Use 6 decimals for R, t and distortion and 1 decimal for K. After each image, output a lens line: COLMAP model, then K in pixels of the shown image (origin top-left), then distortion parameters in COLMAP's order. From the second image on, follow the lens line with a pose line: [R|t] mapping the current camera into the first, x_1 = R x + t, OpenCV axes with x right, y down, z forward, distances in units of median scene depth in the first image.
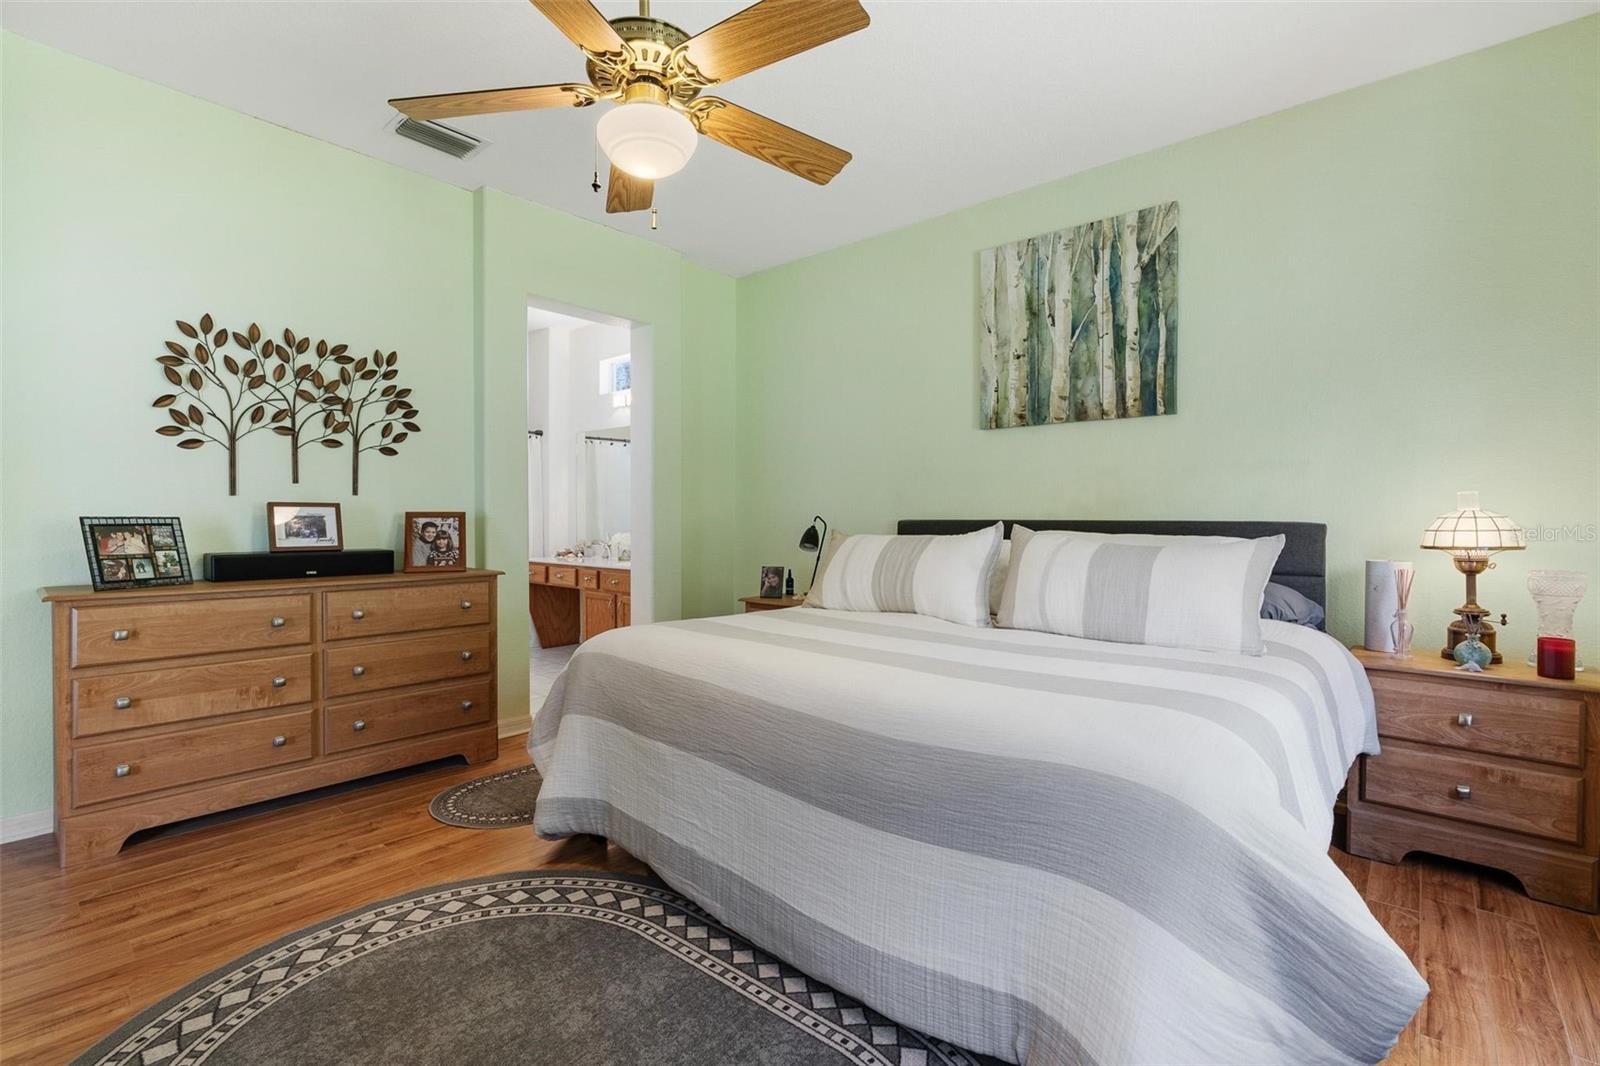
lens RADIAL K [[719.3, 0, 800.9], [0, 719.3, 527.0], [0, 0, 1]] dist [-0.006862, 0.000445]
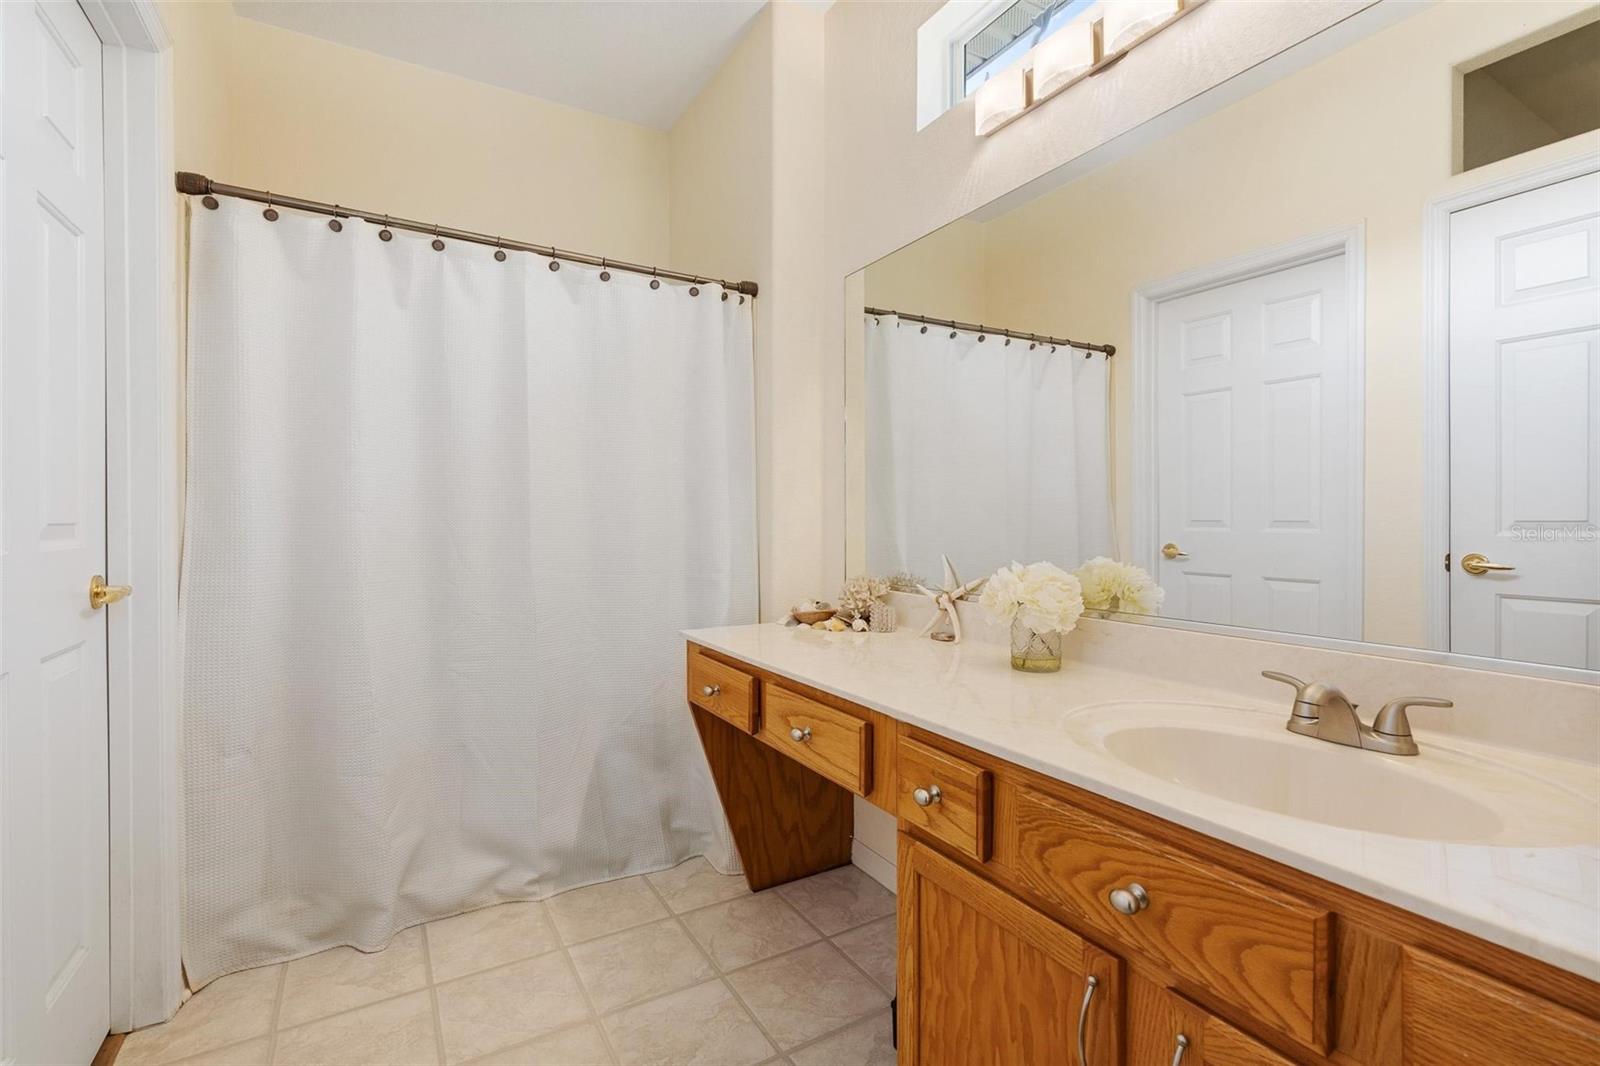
lens RADIAL K [[719.3, 0, 800.9], [0, 719.3, 527.0], [0, 0, 1]] dist [-0.006862, 0.000445]
pose [[0.949058, -0.000291, -0.315101, -0.235727], [-0.002872, 0.999950, -0.009571, -0.002048], [0.315088, 0.009989, 0.949010, 0.700034]]
